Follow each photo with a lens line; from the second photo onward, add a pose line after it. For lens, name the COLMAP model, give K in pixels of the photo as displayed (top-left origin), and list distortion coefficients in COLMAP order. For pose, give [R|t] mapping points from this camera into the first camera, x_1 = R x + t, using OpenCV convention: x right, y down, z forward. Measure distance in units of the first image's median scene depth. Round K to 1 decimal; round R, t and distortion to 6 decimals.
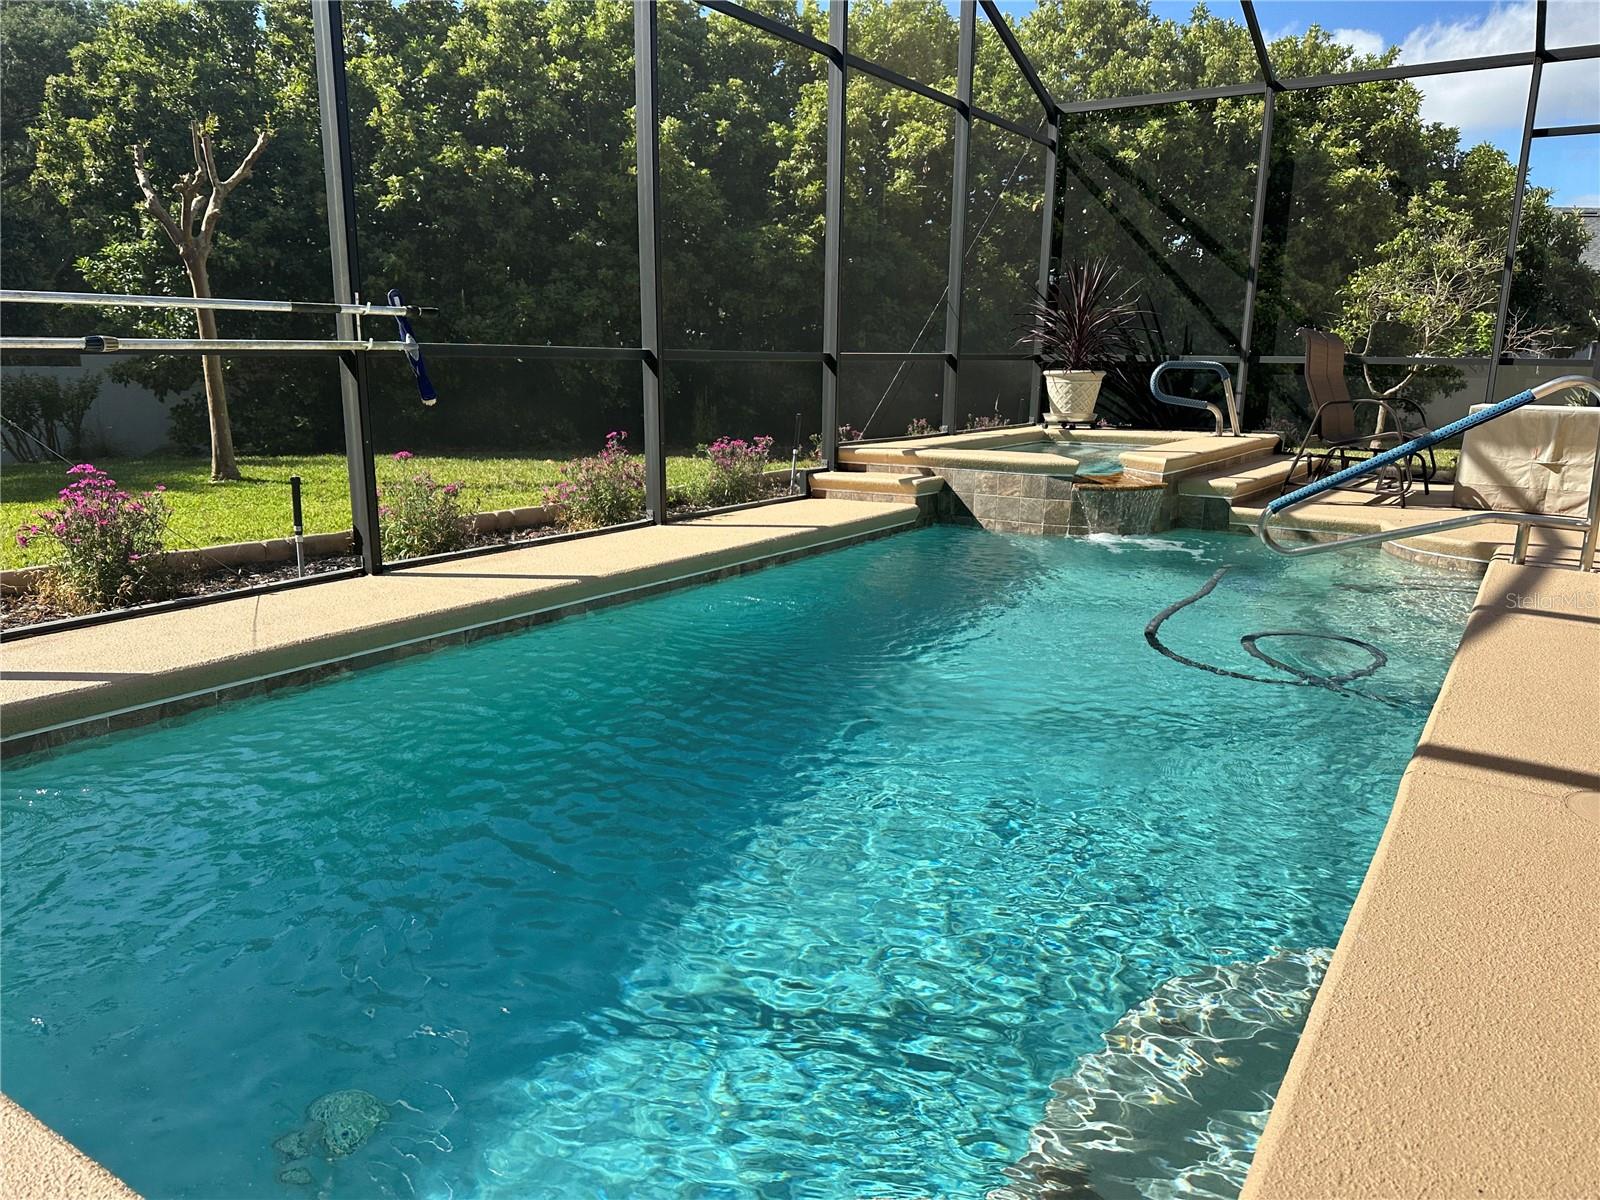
lens RADIAL K [[1130.4, 0, 800.0], [0, 1130.4, 600.0], [0, 0, 1]] dist [0.024104, -0.047740]
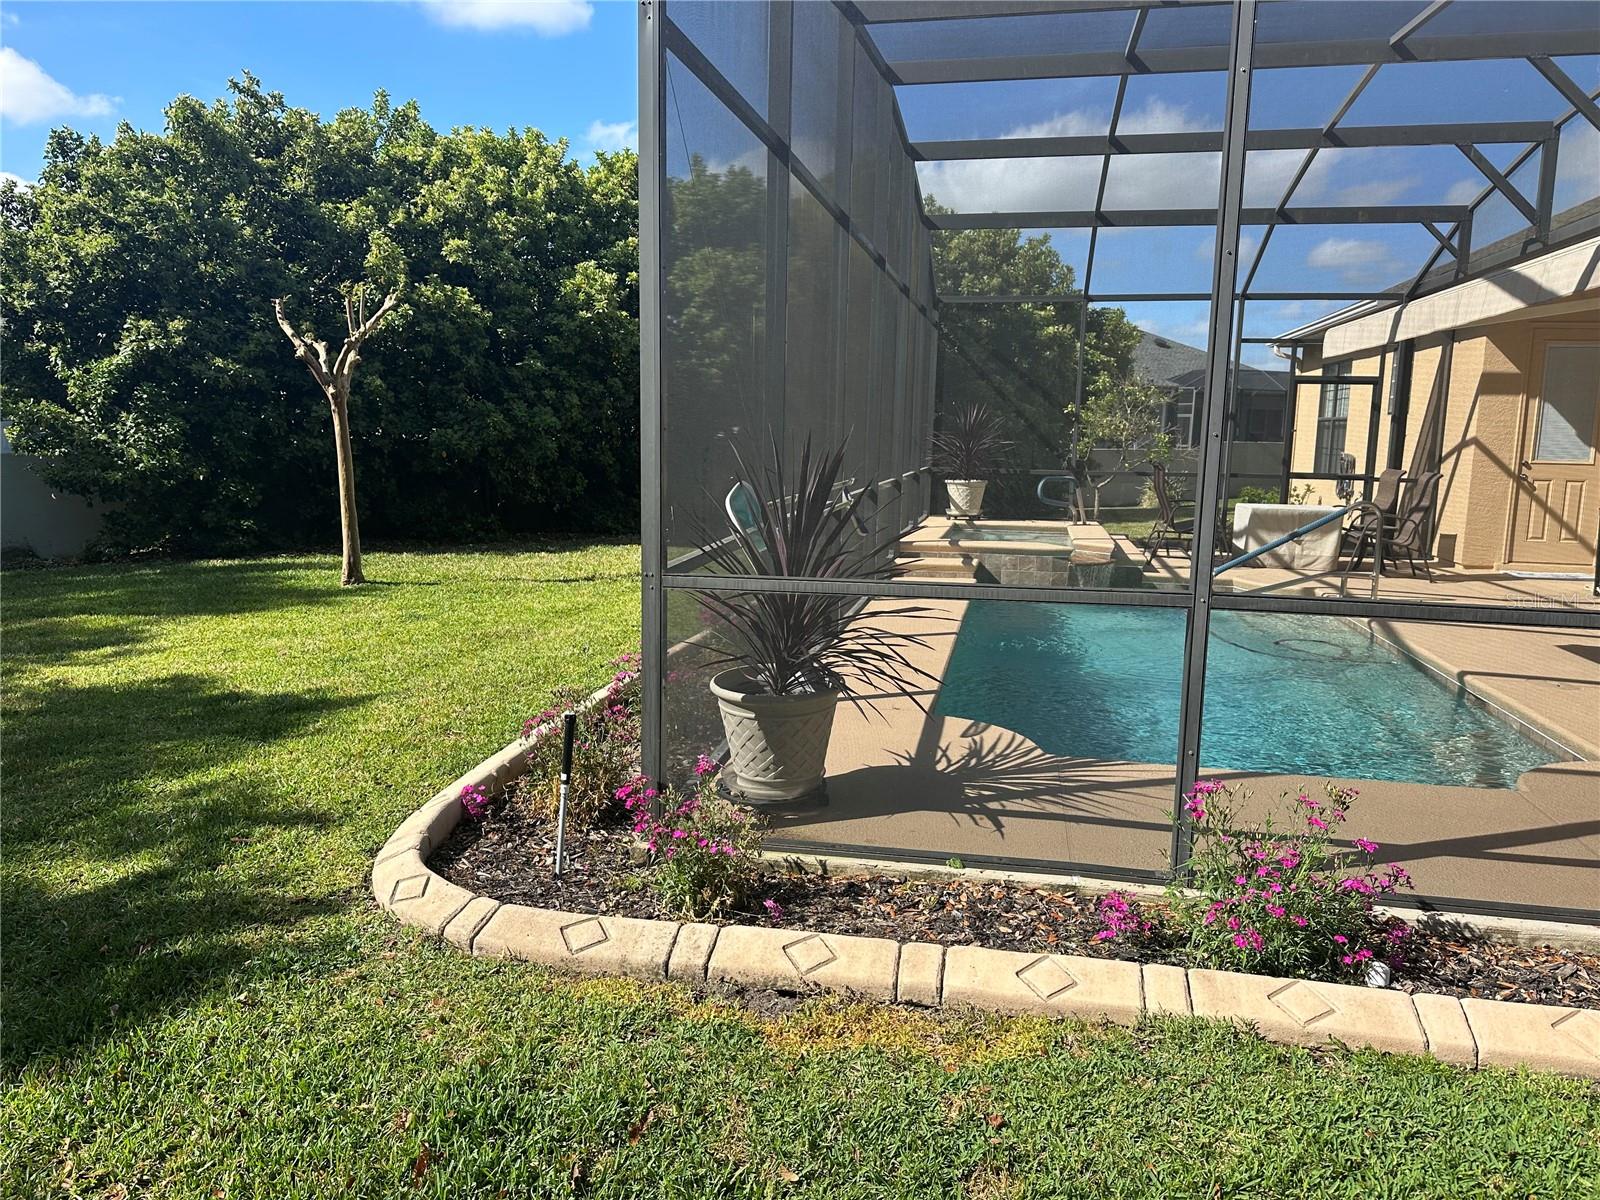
lens RADIAL K [[1130.4, 0, 800.0], [0, 1130.4, 600.0], [0, 0, 1]] dist [0.024104, -0.047740]
pose [[0.923901, -0.051213, 0.379190, -0.409499], [0.071520, 0.996651, -0.039655, -0.006577], [-0.375889, 0.063757, 0.924469, -0.194827]]
